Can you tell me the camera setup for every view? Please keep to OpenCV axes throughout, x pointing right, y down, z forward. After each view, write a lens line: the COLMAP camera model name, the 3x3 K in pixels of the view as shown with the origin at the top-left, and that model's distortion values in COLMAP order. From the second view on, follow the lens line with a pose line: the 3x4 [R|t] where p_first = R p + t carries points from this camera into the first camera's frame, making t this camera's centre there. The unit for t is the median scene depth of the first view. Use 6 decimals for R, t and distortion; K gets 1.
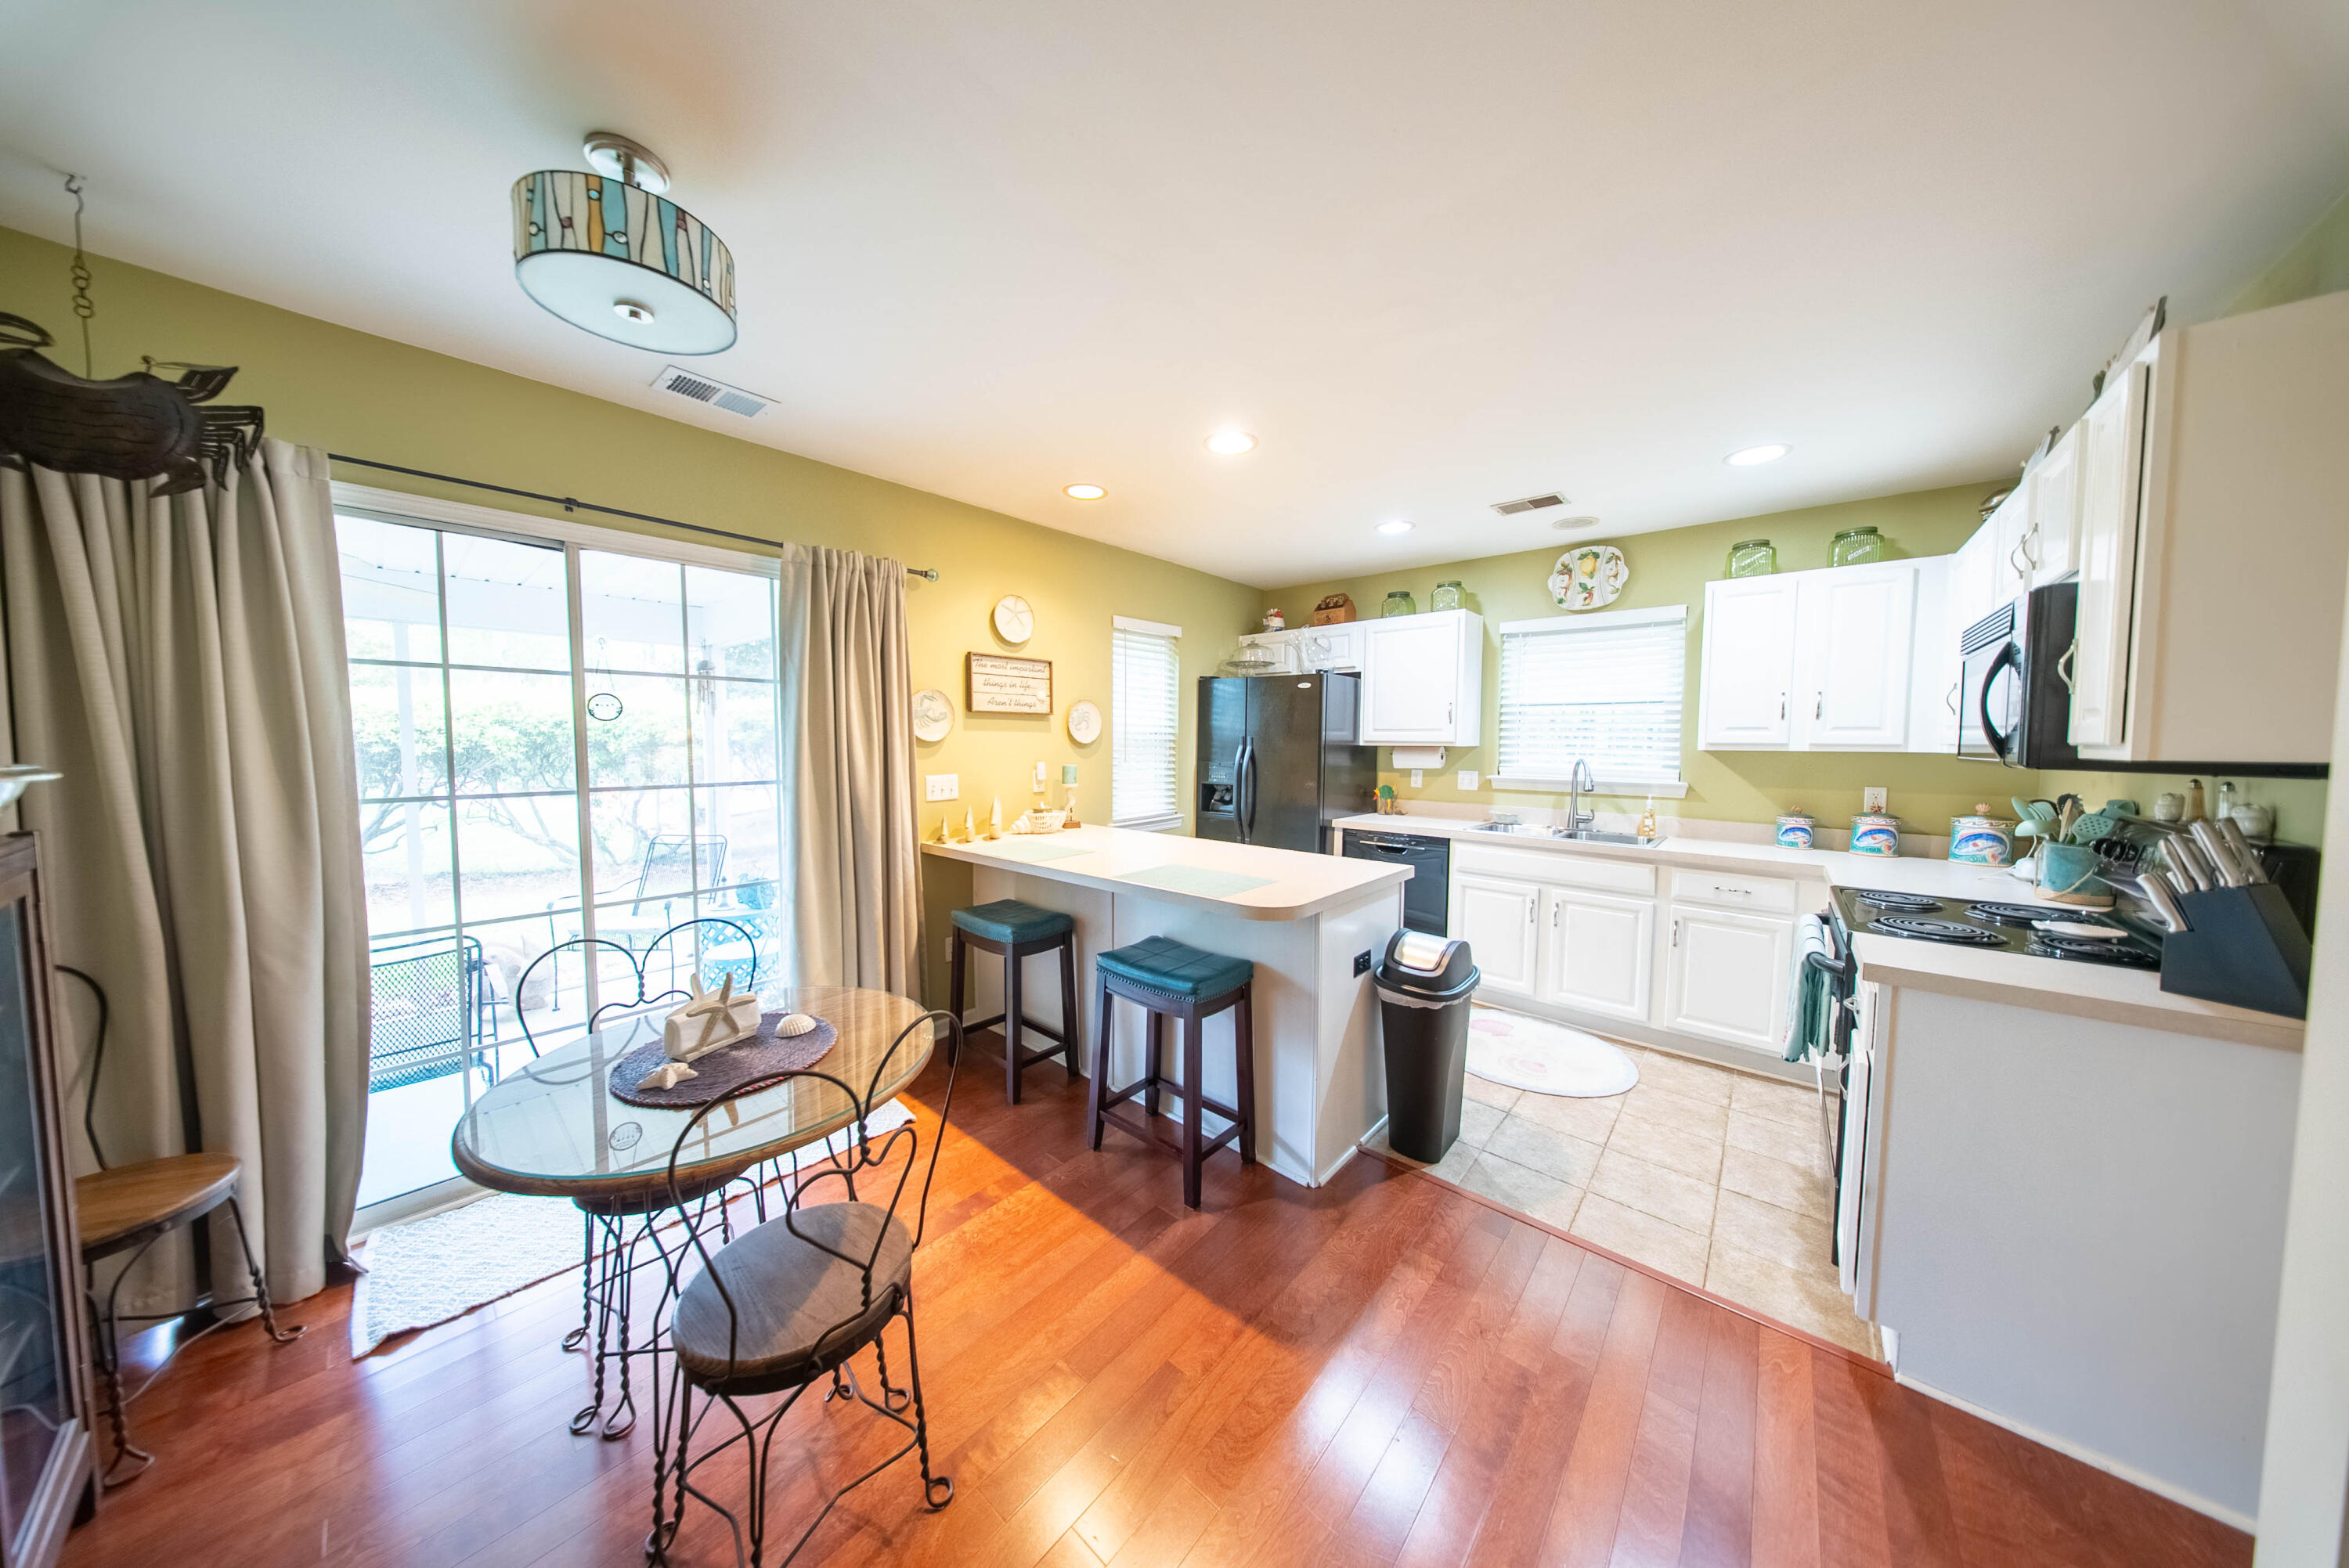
lens RADIAL K [[694.0, 0, 1161.0], [0, 694.0, 780.1], [0, 0, 1]] dist [-0.000165, -0.002077]
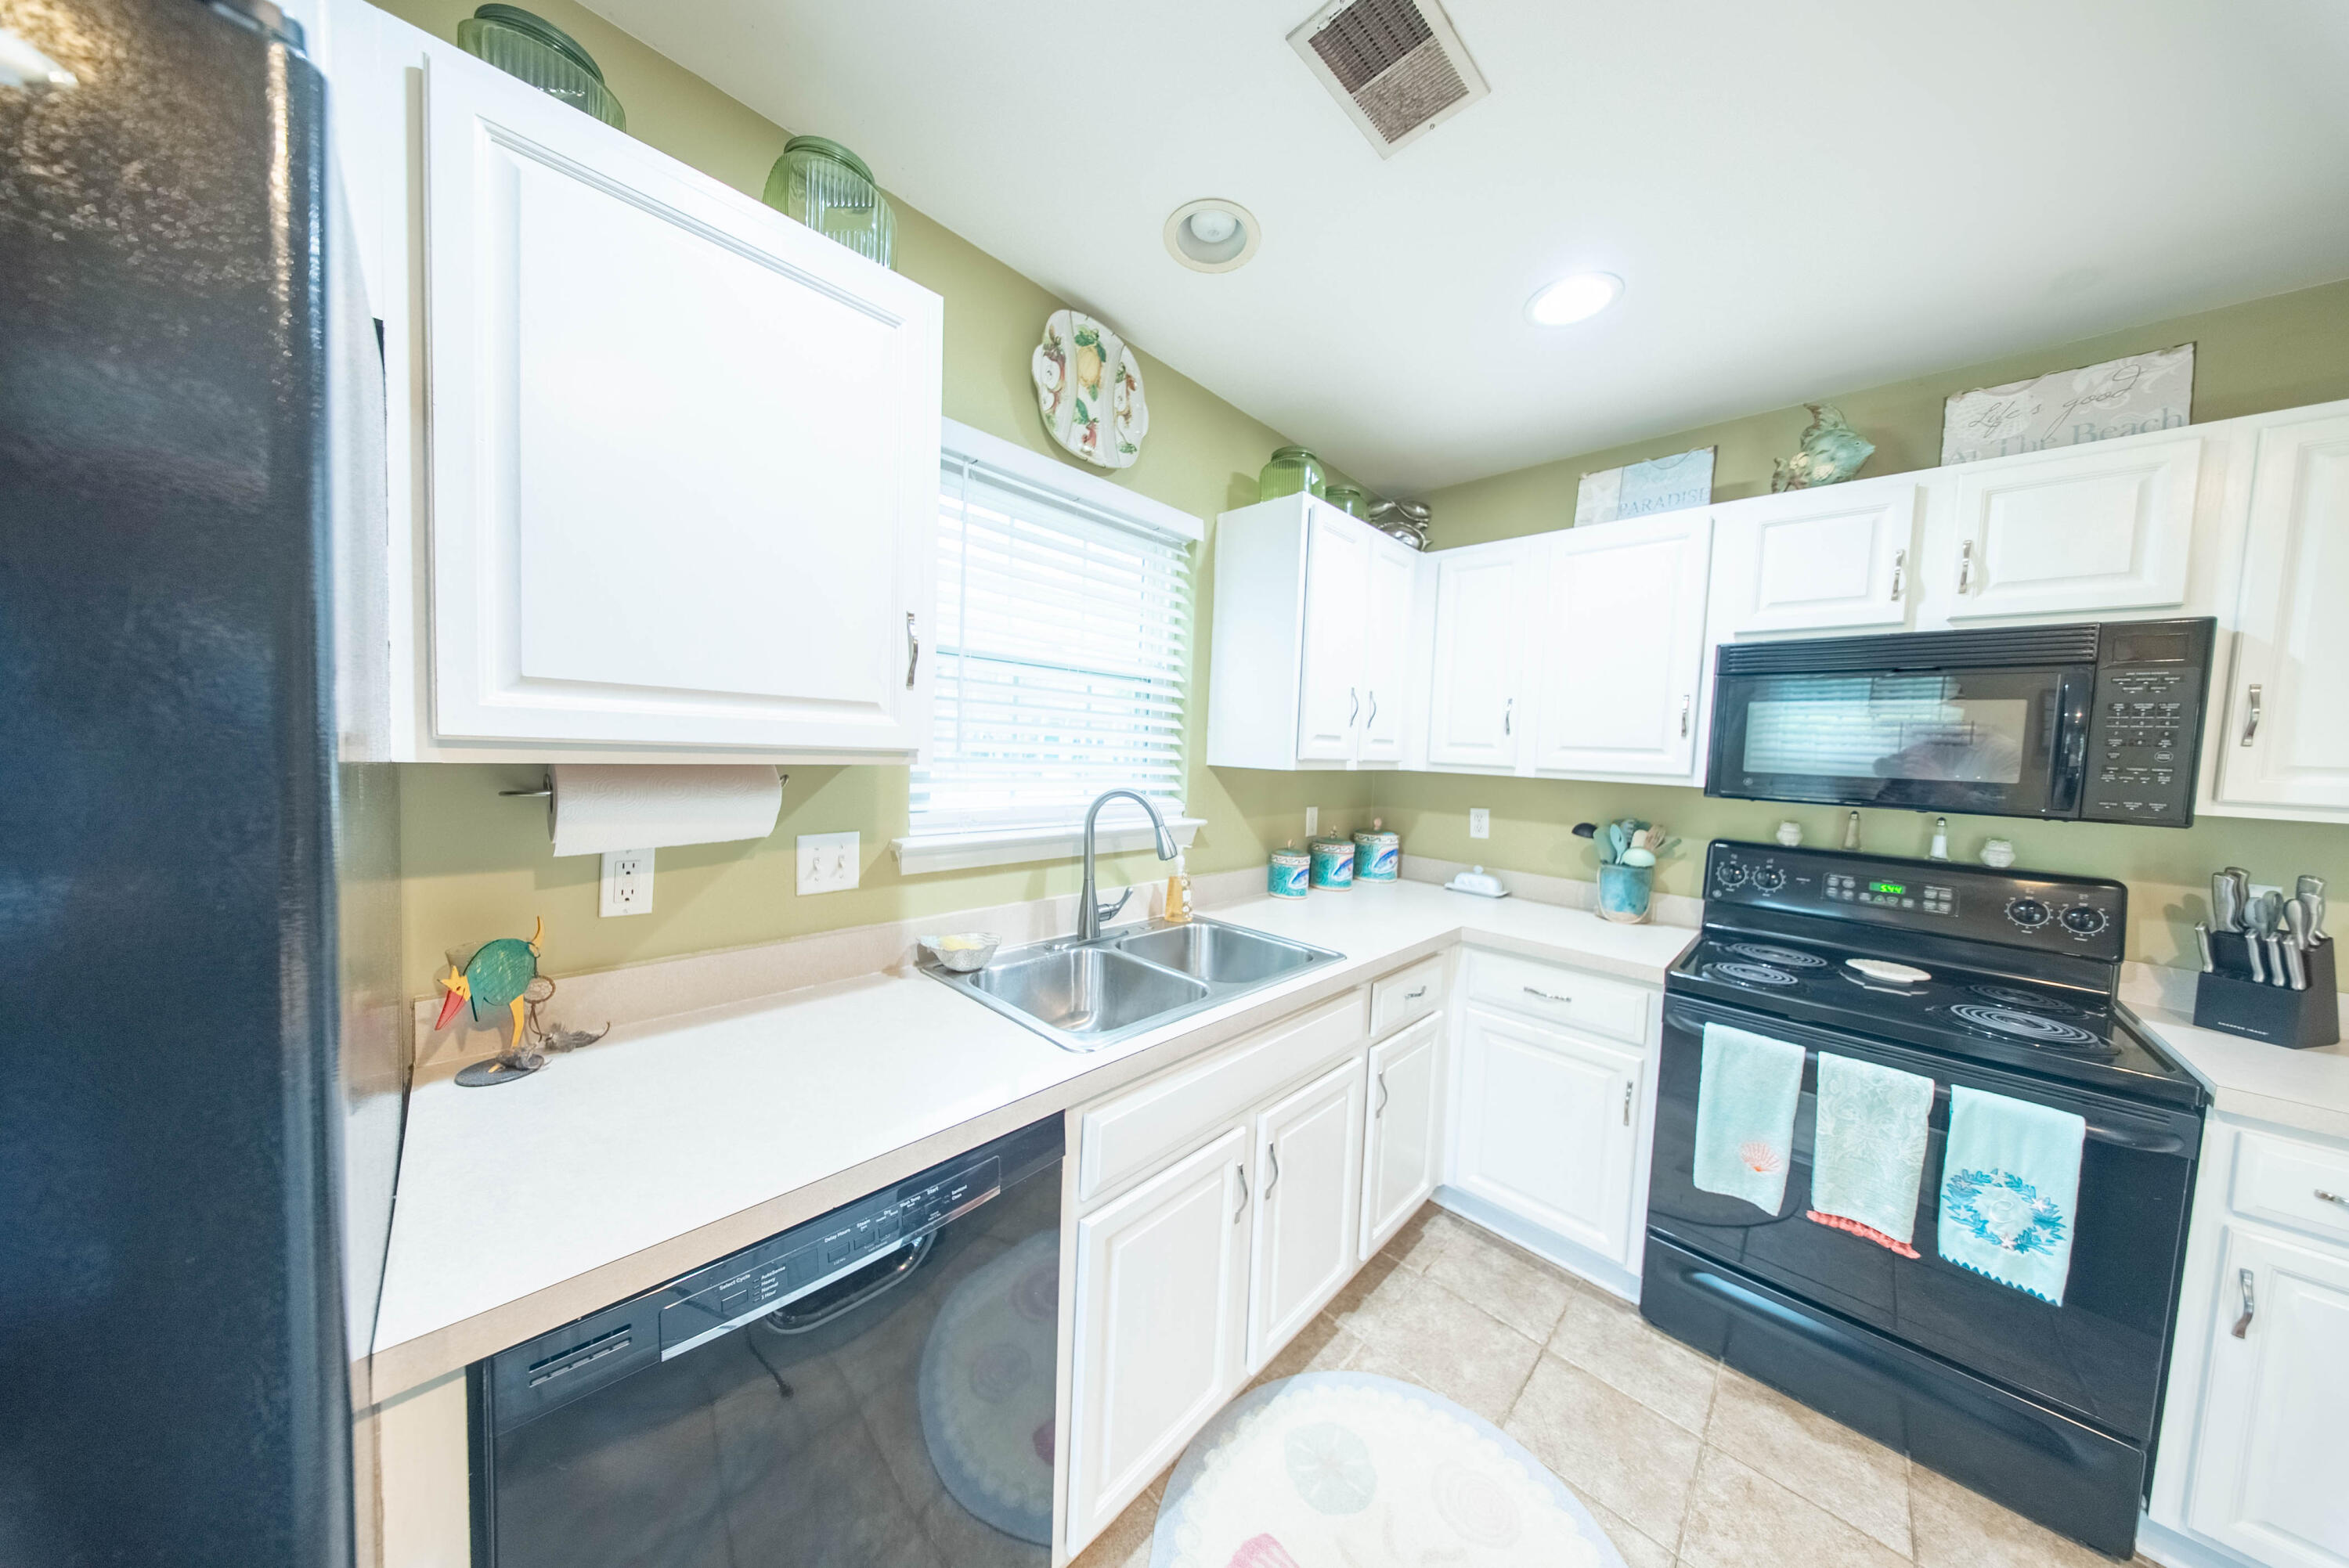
lens RADIAL K [[694.0, 0, 1161.0], [0, 694.0, 780.1], [0, 0, 1]] dist [-0.000165, -0.002077]
pose [[0.059920, -0.059167, 0.996448, 0.128196], [0.021488, 0.998087, 0.057972, -0.054444], [-0.997972, 0.017938, 0.061077, 0.828271]]
